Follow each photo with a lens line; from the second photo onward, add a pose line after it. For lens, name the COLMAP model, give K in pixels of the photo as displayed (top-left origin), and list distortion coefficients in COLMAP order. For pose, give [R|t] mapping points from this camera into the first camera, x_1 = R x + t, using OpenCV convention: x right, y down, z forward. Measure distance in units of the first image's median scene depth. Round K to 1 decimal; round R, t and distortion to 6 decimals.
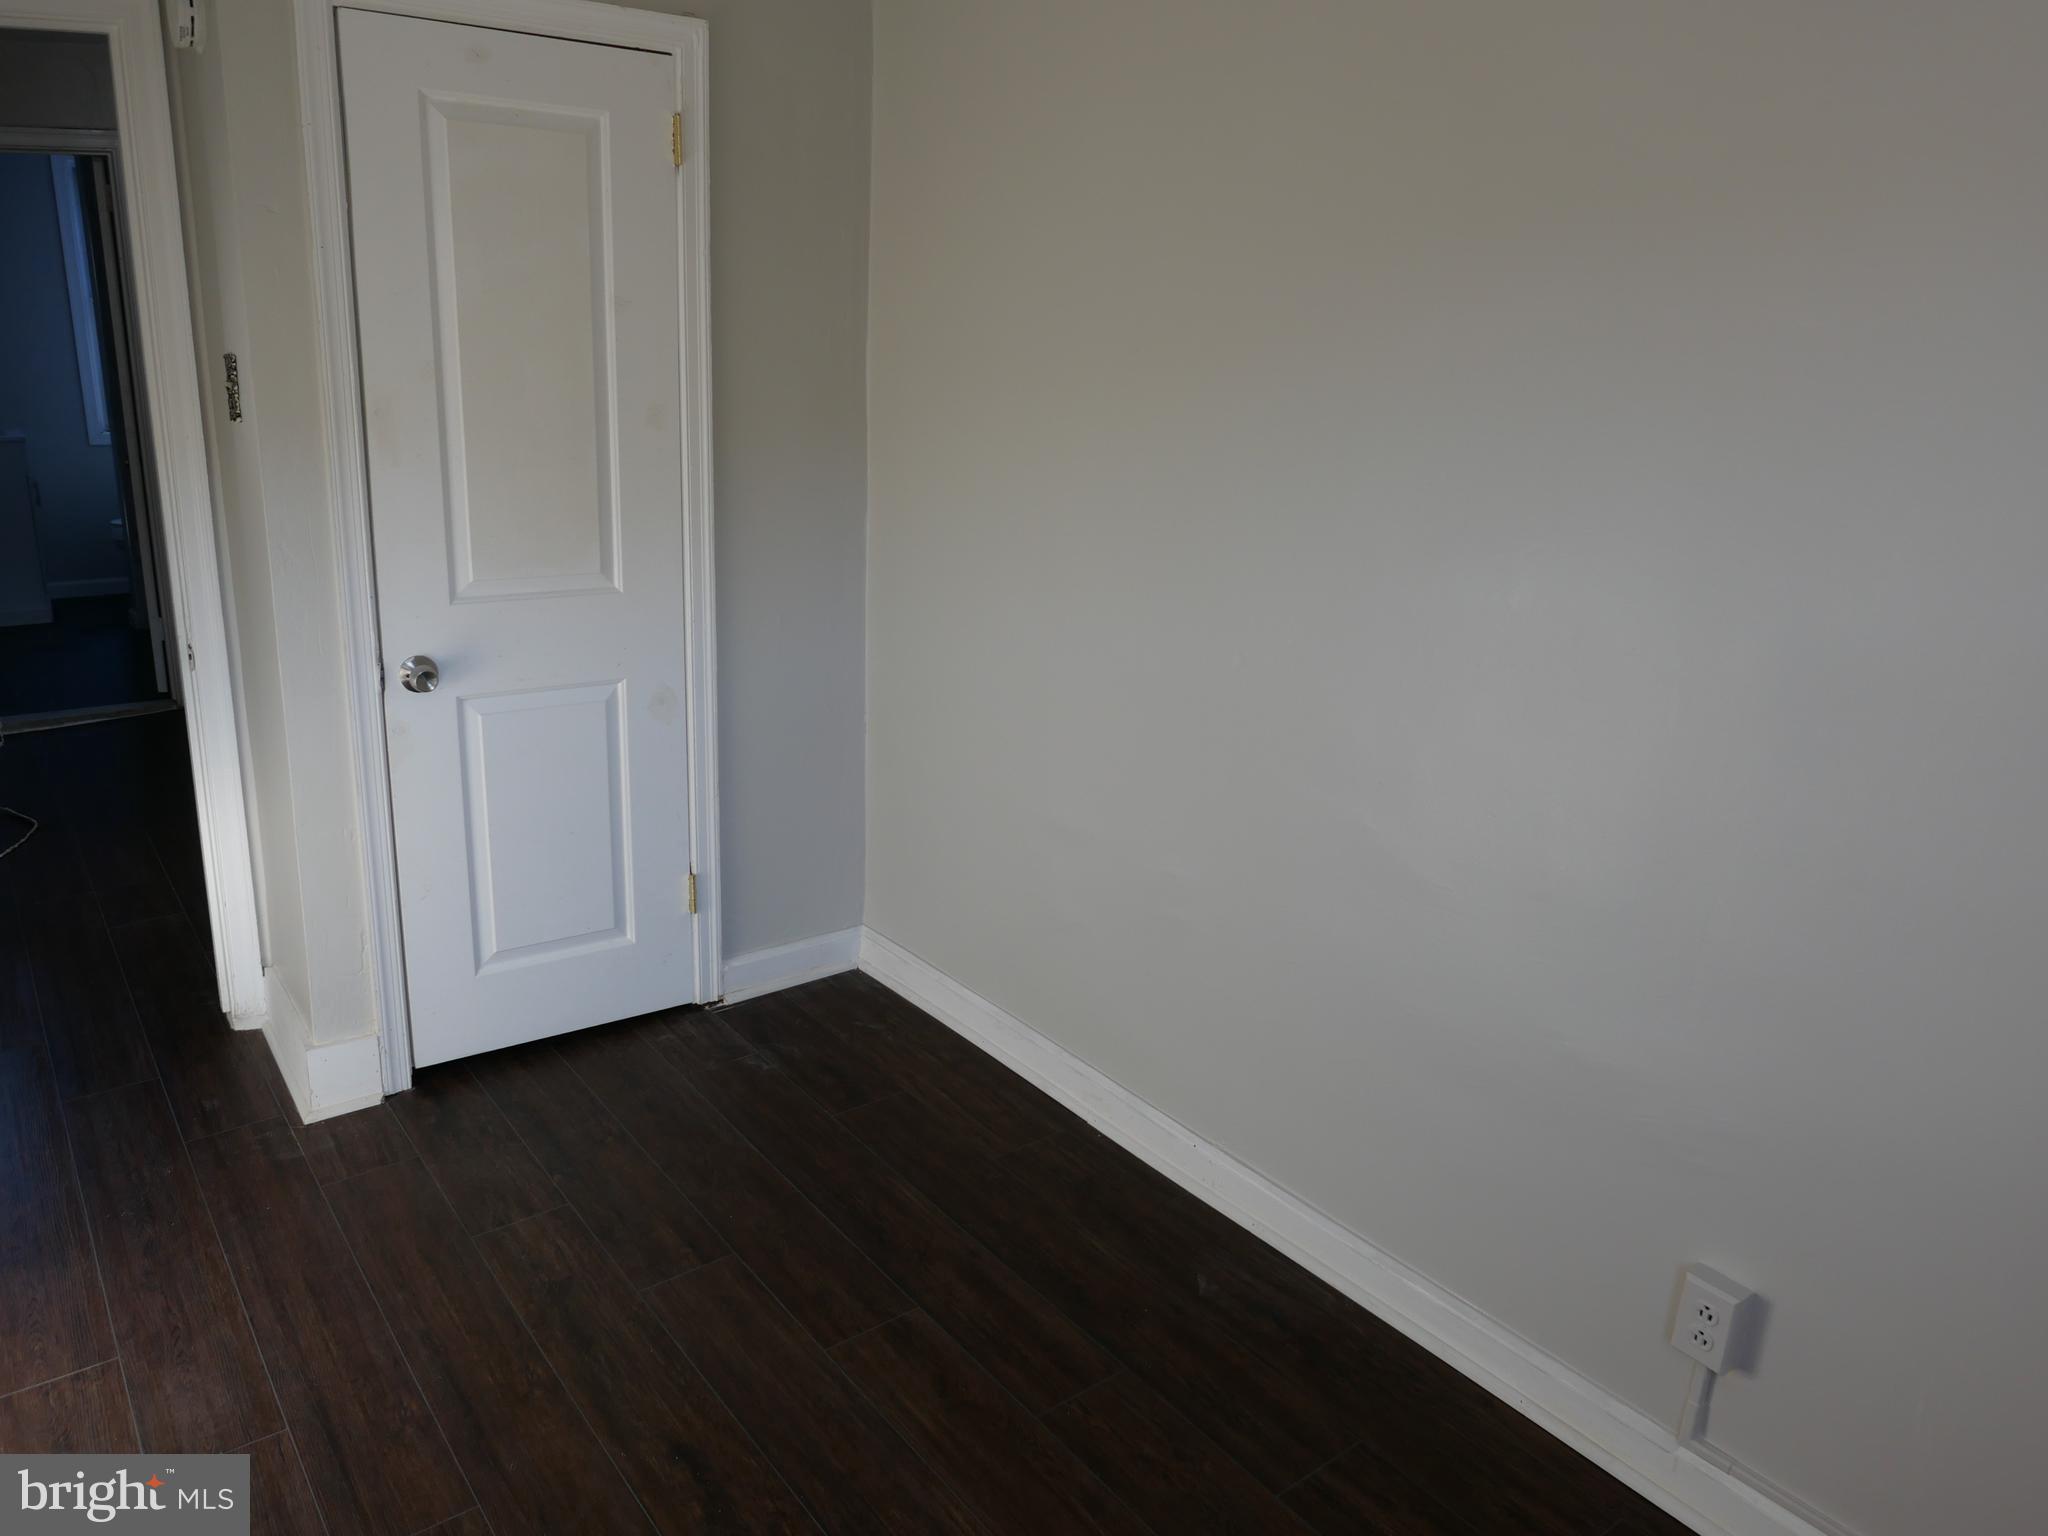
lens RADIAL K [[1481.0, 0, 1016.3], [0, 1481.0, 768.9], [0, 0, 1]] dist [-0.024131, 0.014103]
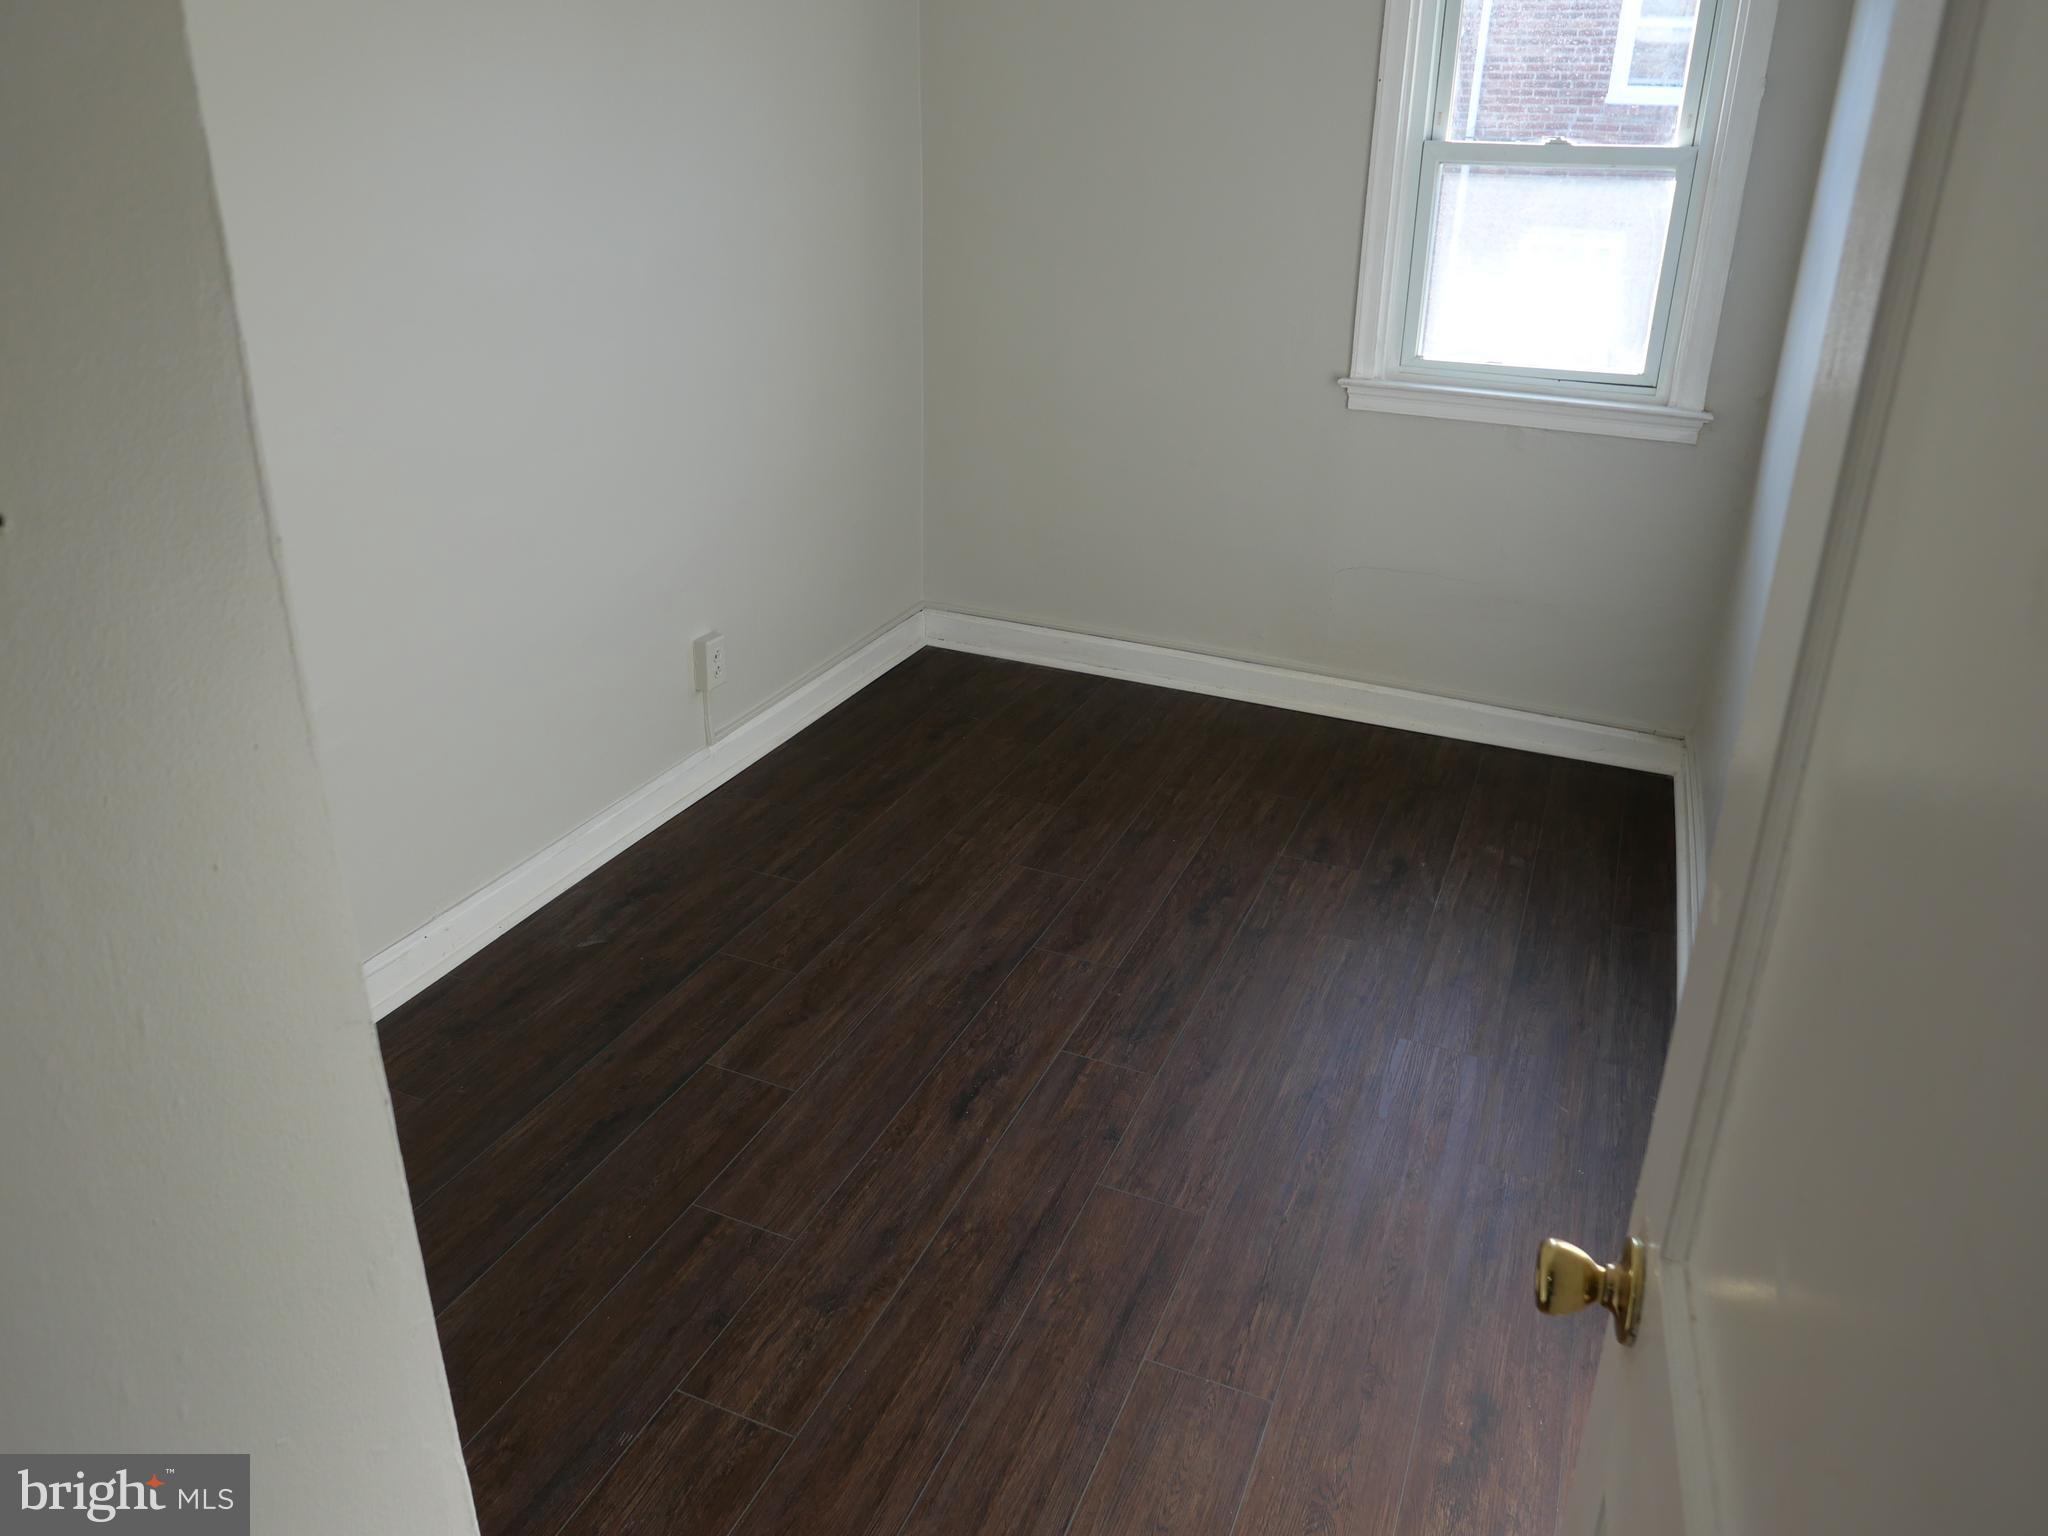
lens RADIAL K [[1481.0, 0, 1014.0], [0, 1481.0, 777.2], [0, 0, 1]] dist [-0.024131, 0.014103]
pose [[-0.512969, -0.390376, 0.764506, -1.003454], [0.207049, 0.808046, 0.551536, -0.374195], [-0.833062, 0.441211, -0.333676, 1.192837]]
